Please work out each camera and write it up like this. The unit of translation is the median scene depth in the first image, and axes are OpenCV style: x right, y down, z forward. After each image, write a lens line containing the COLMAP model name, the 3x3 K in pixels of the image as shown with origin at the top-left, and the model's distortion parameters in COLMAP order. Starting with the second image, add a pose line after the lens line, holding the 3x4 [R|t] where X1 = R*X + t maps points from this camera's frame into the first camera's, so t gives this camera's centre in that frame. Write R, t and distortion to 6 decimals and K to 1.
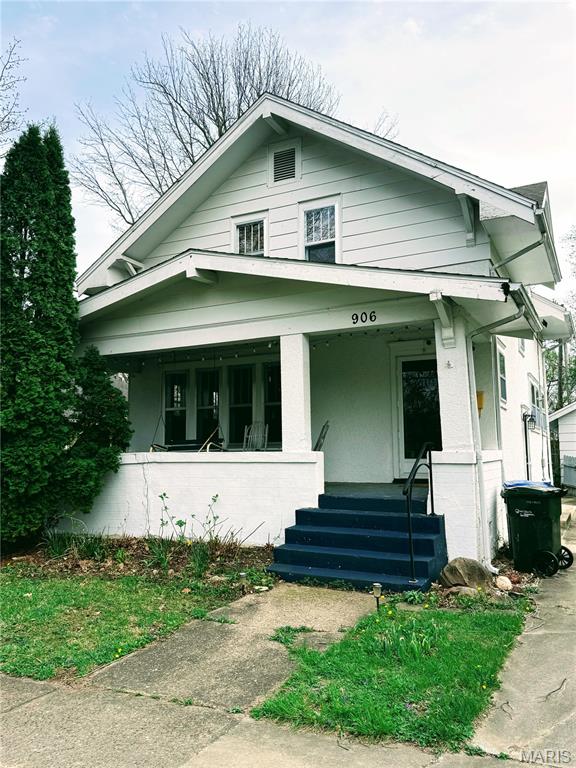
lens RADIAL K [[636.7, 0, 288.0], [0, 636.7, 384.0], [0, 0, 1]] dist [0.199101, -0.355615]
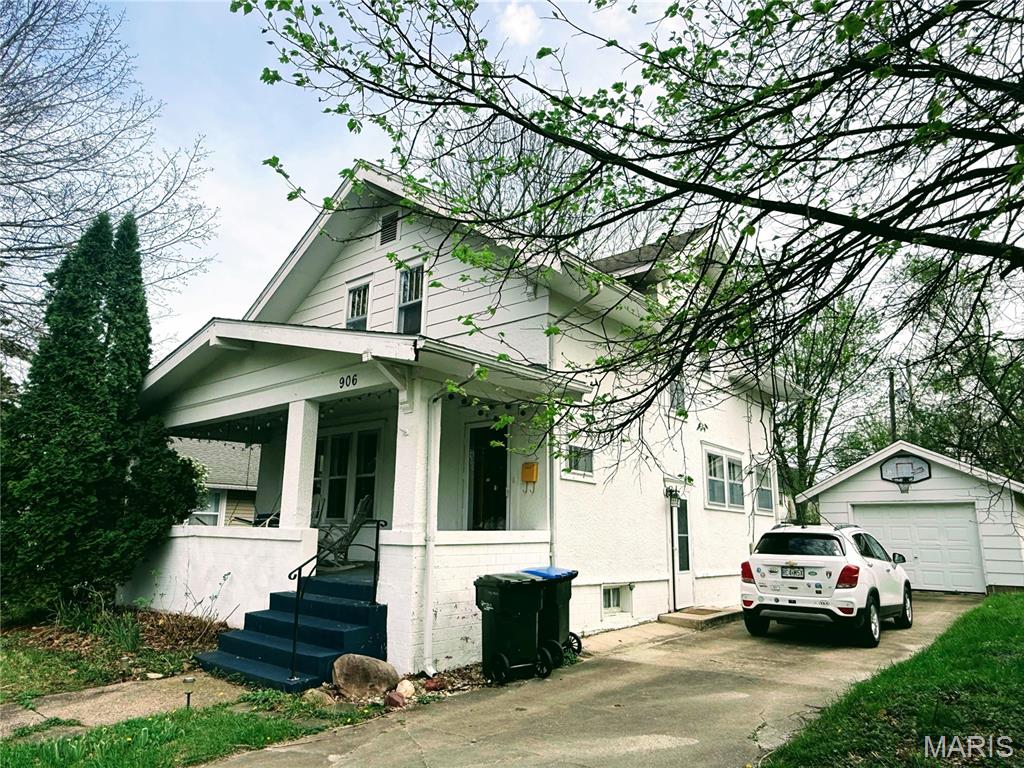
lens RADIAL K [[674.4, 0, 512.0], [0, 674.4, 384.0], [0, 0, 1]] dist [0.003793, 0.001629]
pose [[0.973584, -0.026469, -0.226790, 0.541793], [0.003127, 0.994711, -0.102669, 0.000223], [0.228308, 0.099247, 0.968517, 0.111404]]
